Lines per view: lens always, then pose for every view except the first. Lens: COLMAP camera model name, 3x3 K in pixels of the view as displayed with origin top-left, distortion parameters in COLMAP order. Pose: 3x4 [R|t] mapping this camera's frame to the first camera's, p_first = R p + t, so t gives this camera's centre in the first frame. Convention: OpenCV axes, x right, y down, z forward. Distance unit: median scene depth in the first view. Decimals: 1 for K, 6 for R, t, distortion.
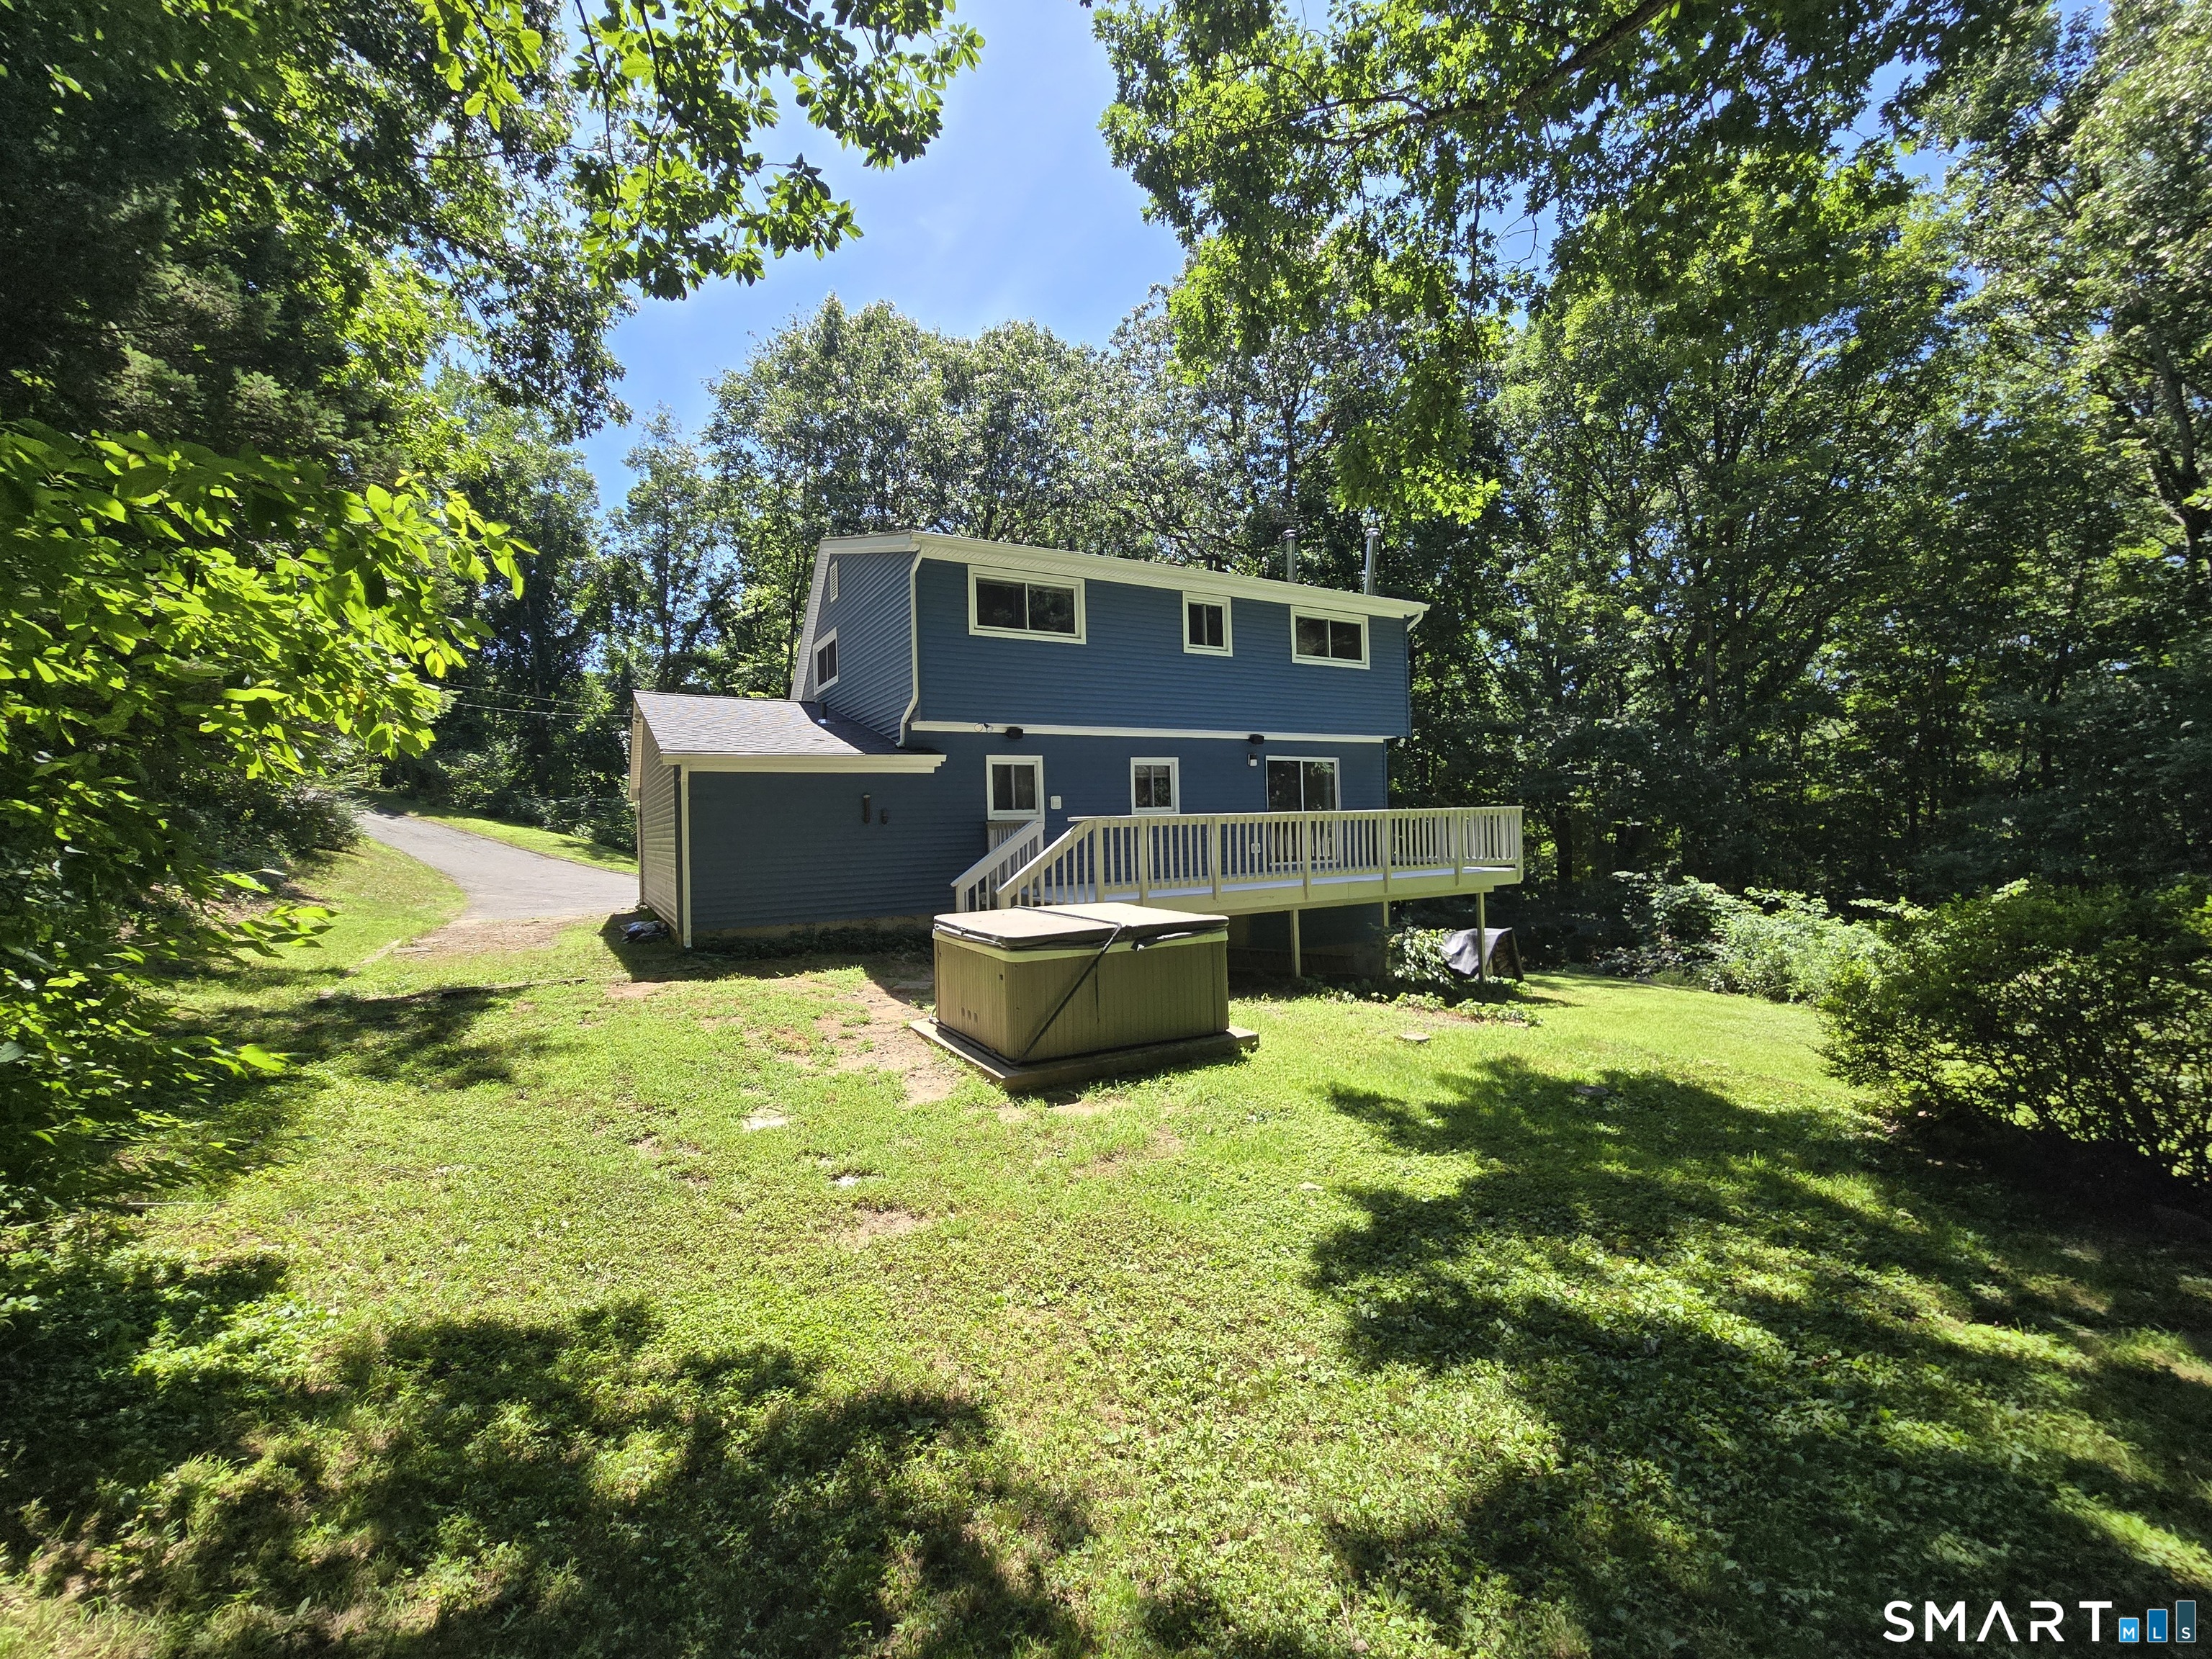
lens RADIAL K [[887.3, 0, 1106.0], [0, 887.3, 829.5], [0, 0, 1]] dist [-0.001180, -0.000133]
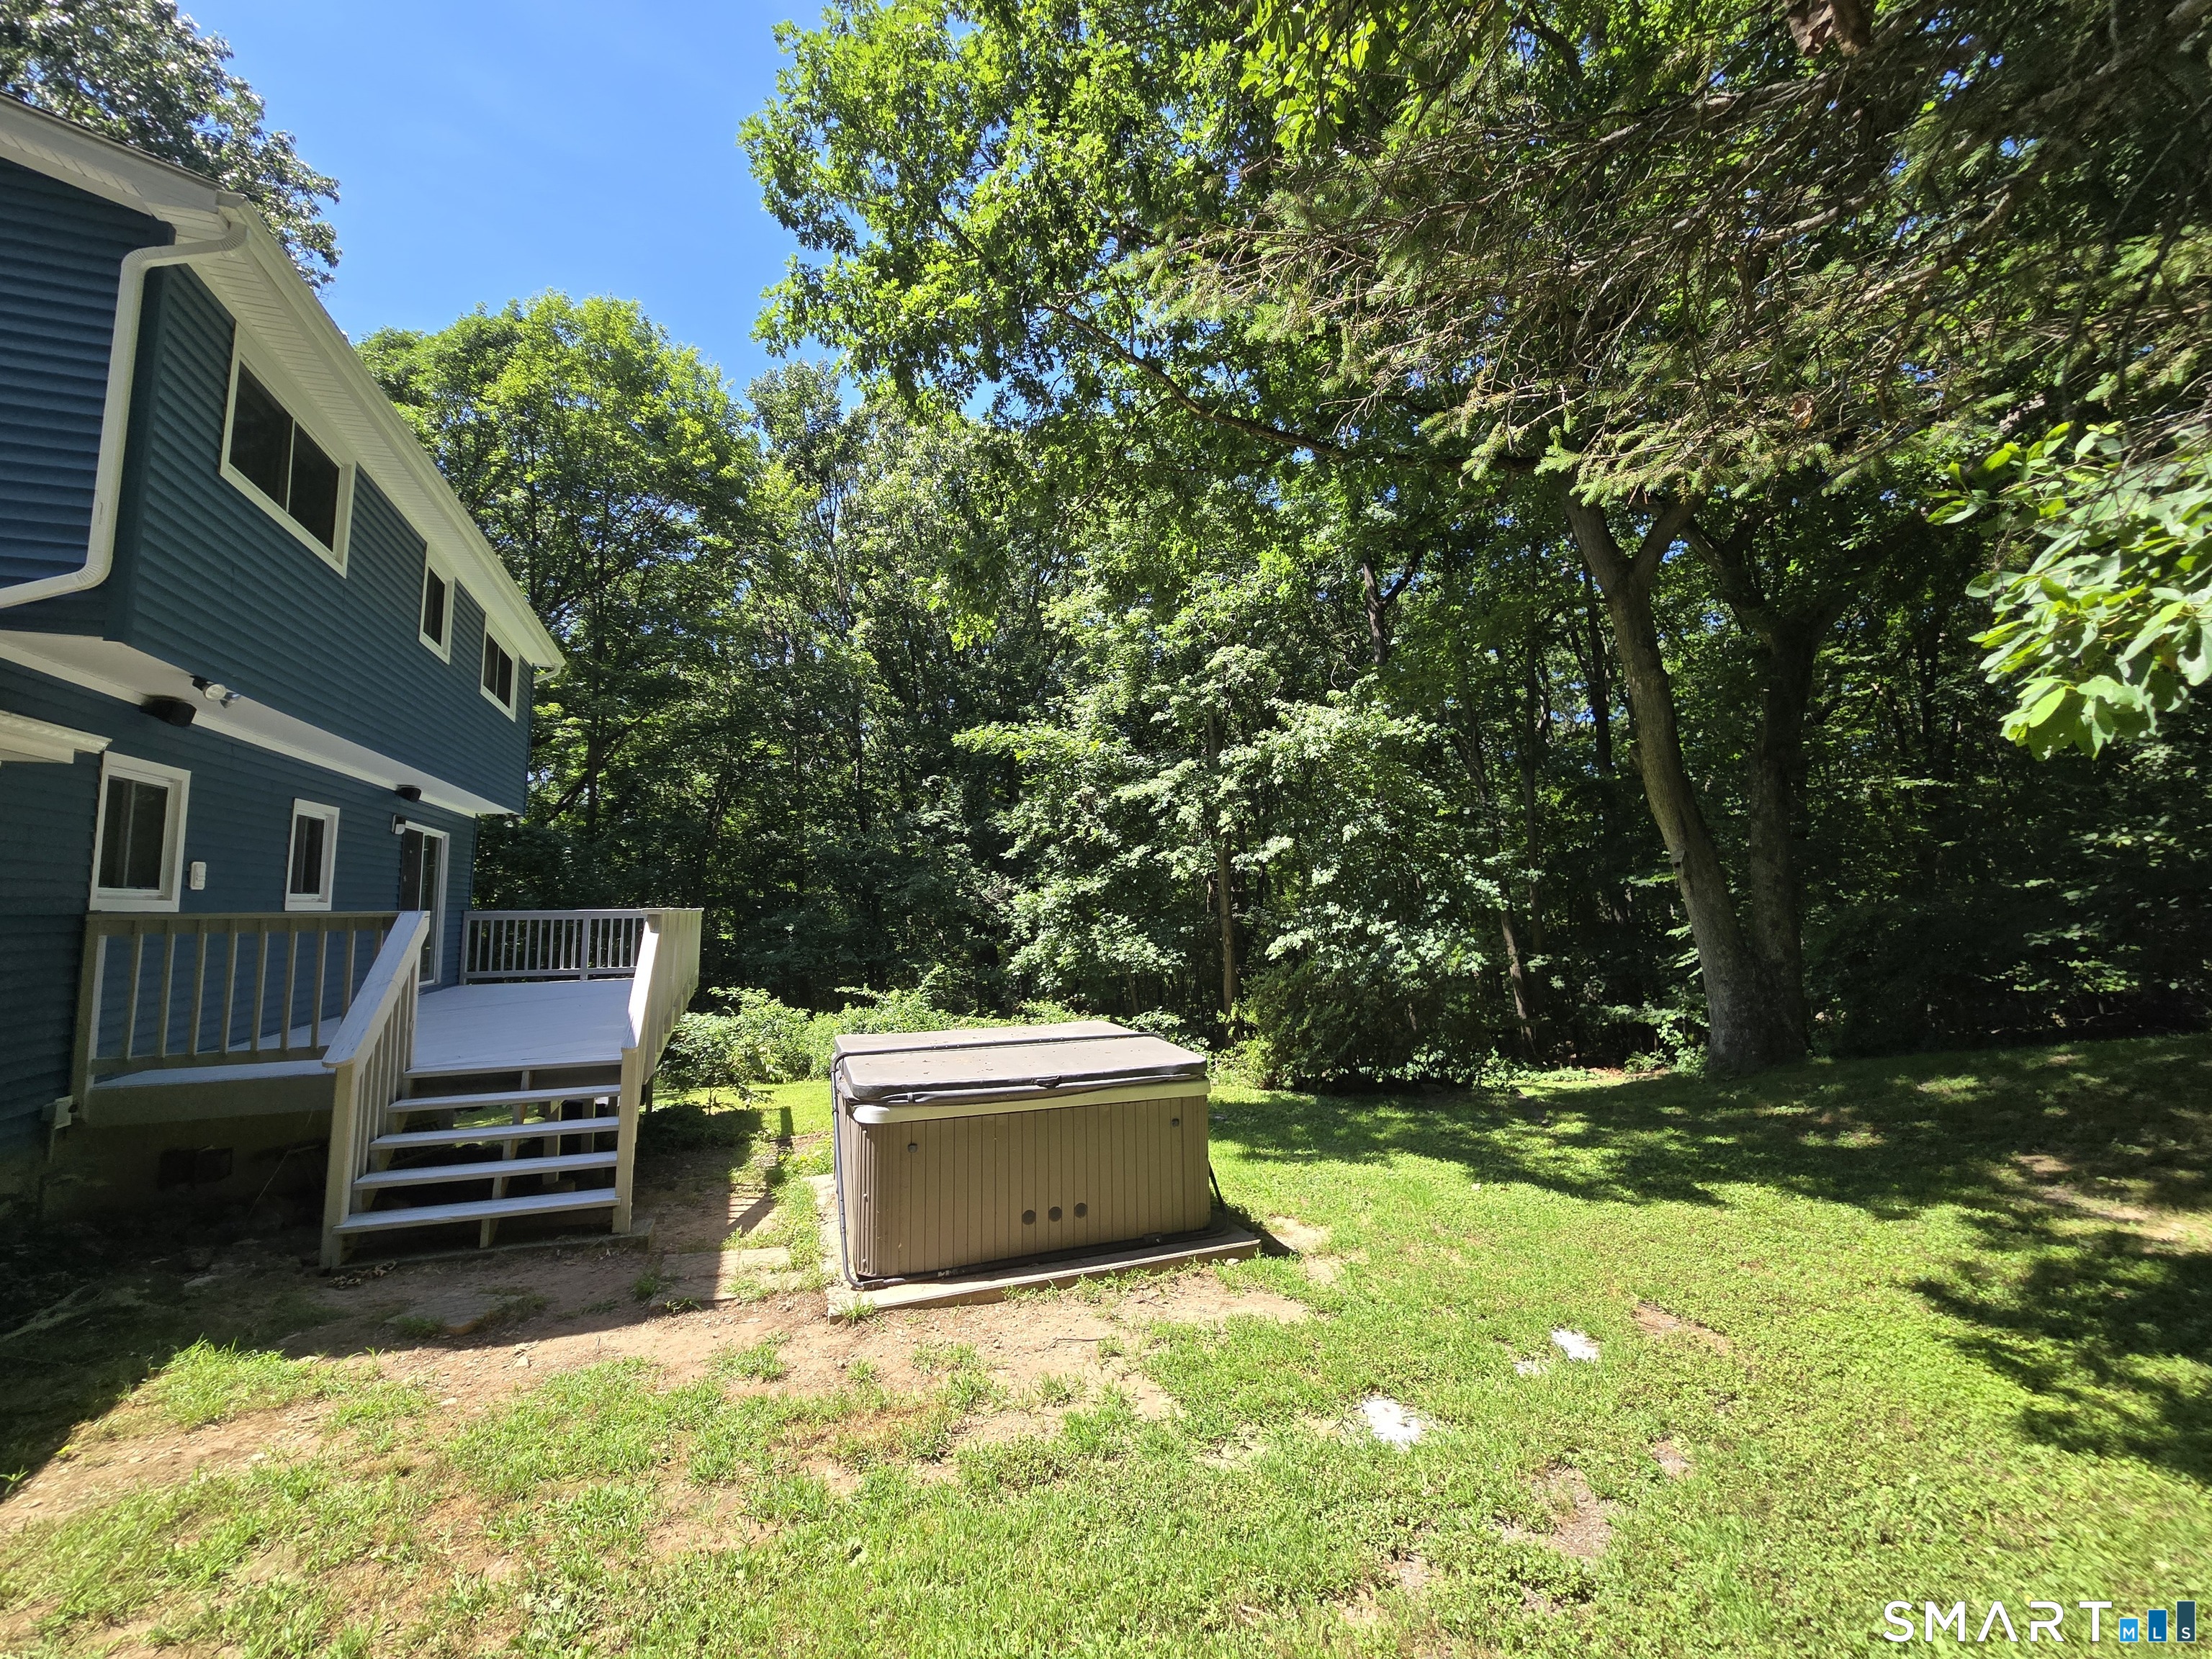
lens RADIAL K [[887.3, 0, 1106.0], [0, 887.3, 829.5], [0, 0, 1]] dist [-0.001180, -0.000133]
pose [[0.138449, 0.123721, 0.982611, -0.430893], [0.002969, 0.992110, -0.125335, 0.004107], [-0.990365, 0.020269, 0.136989, 0.468982]]
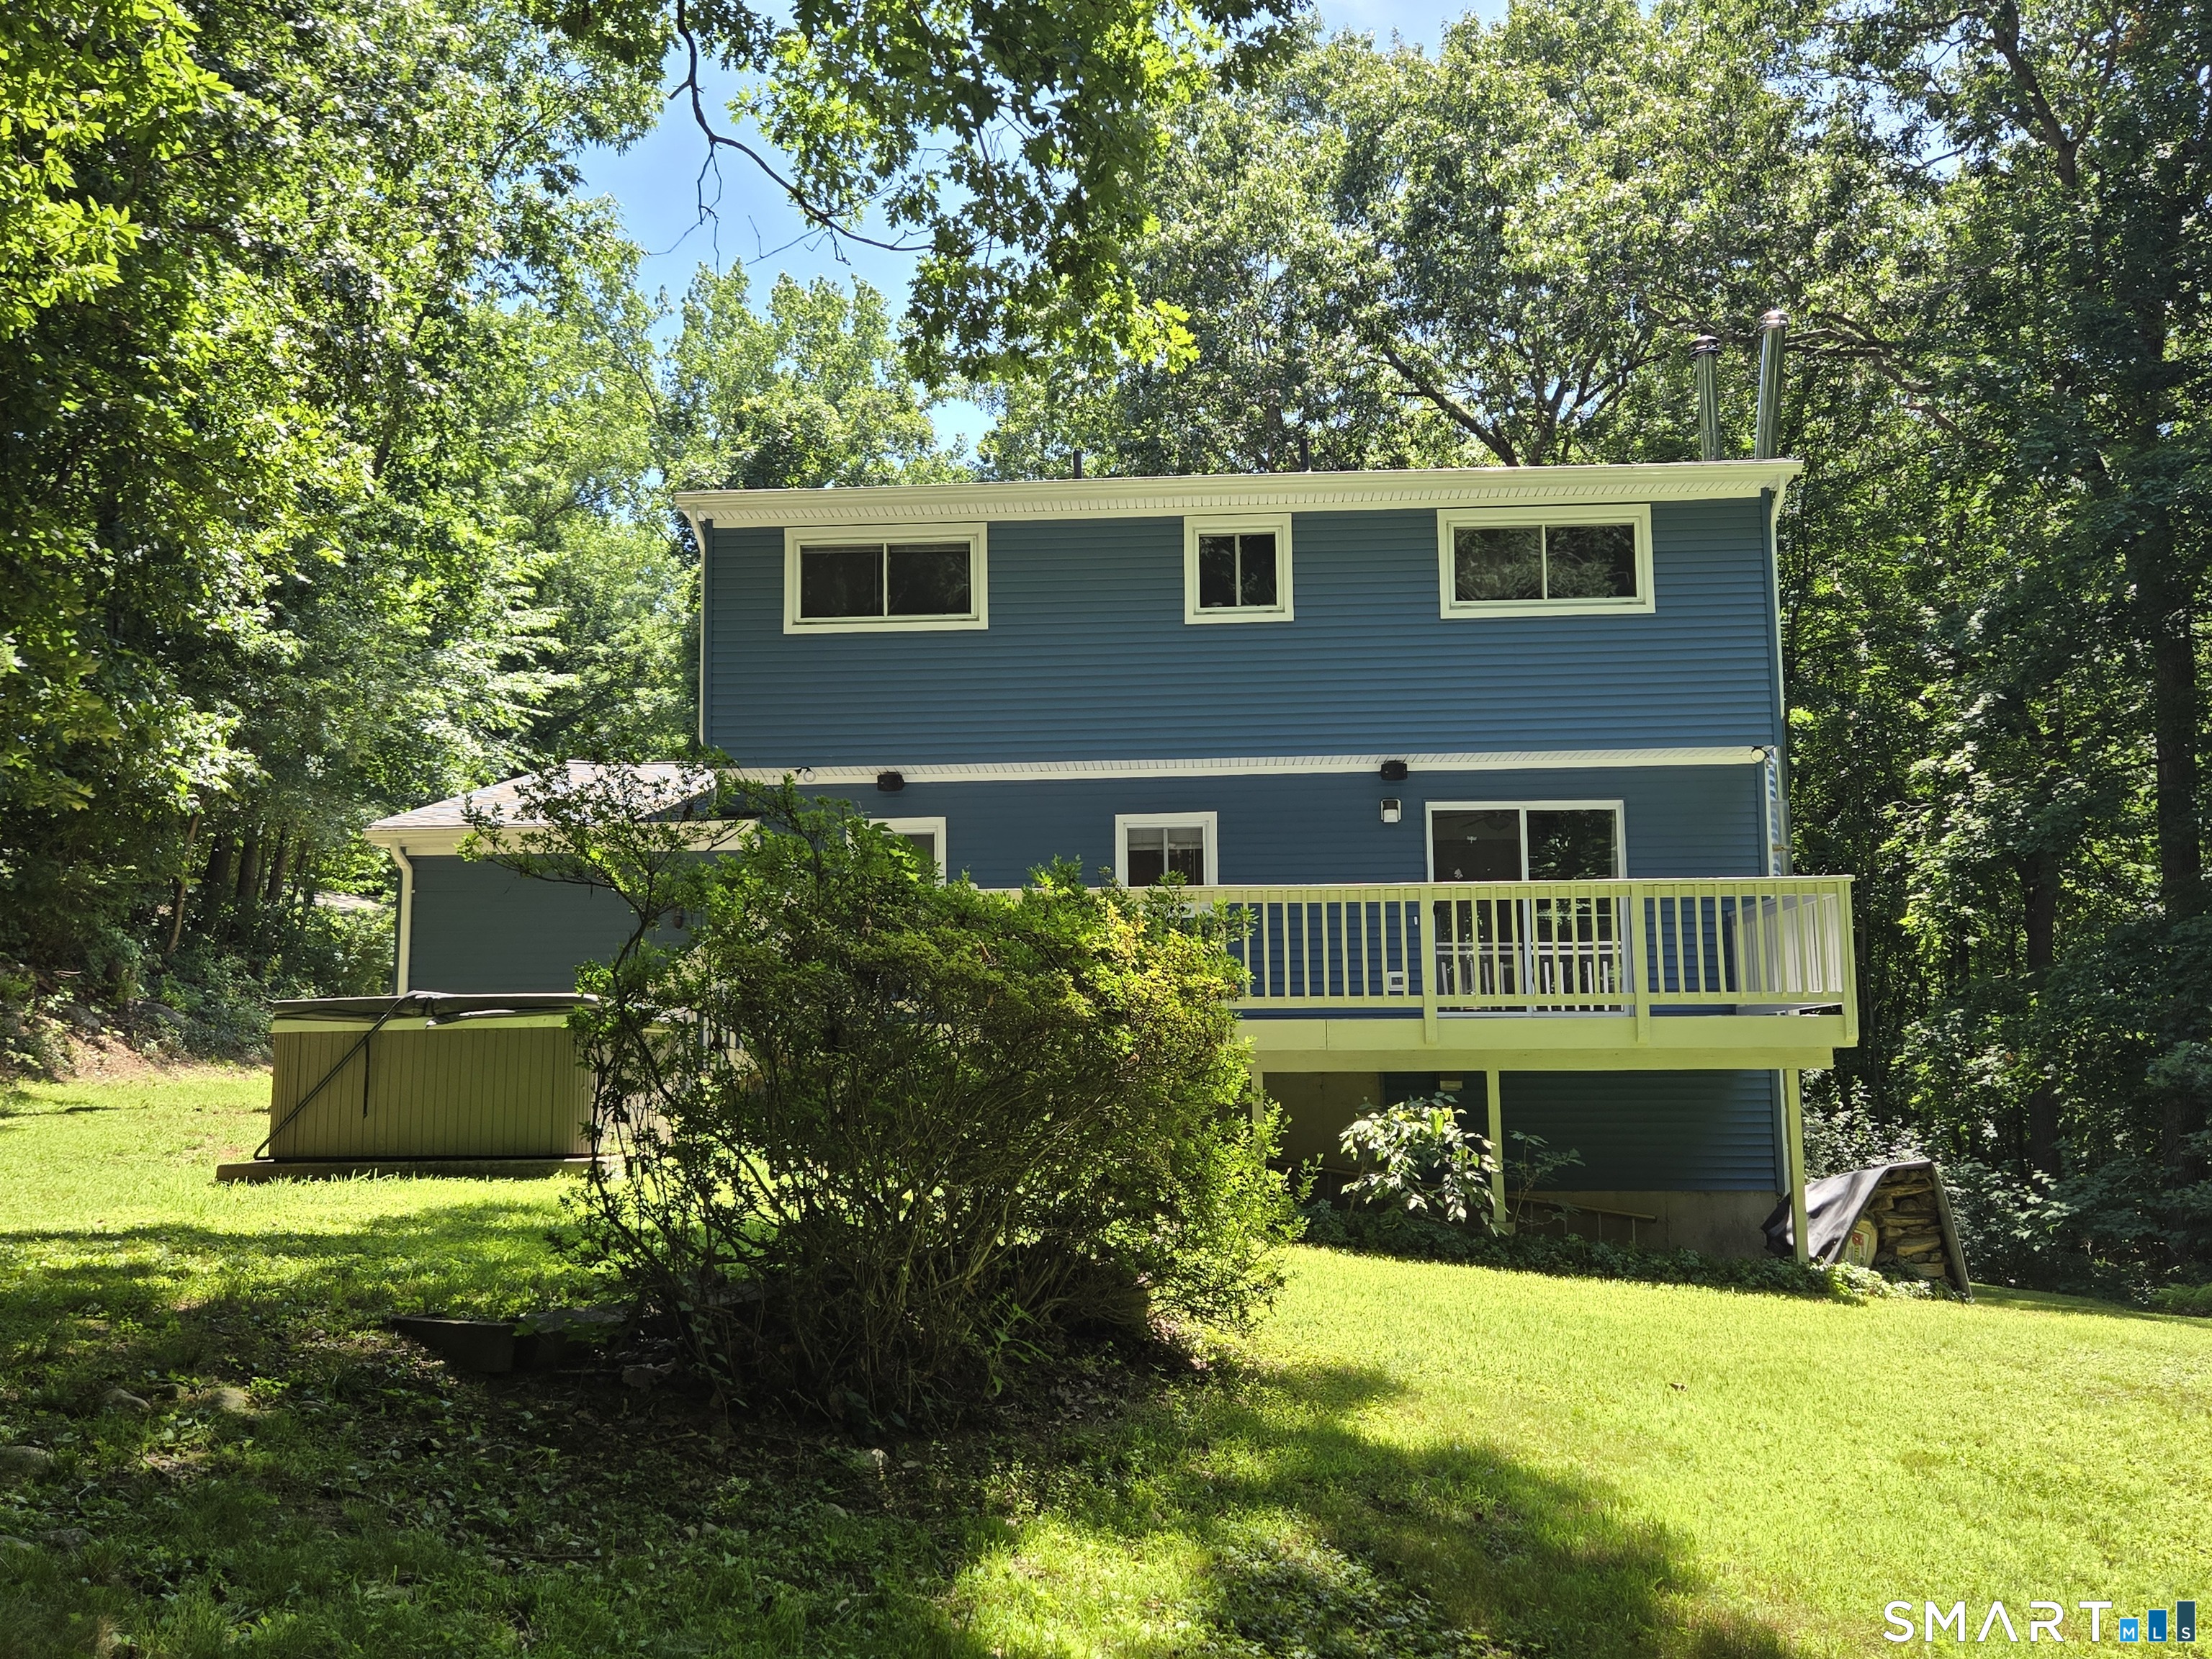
lens RADIAL K [[1368.3, 0, 1106.0], [0, 1368.3, 829.5], [0, 0, 1]] dist [-0.038307, -0.000076]
pose [[0.842812, -0.027423, -0.537510, 0.515536], [-0.011709, 0.997530, -0.069252, -0.010666], [0.538081, 0.064661, 0.840409, 0.265016]]
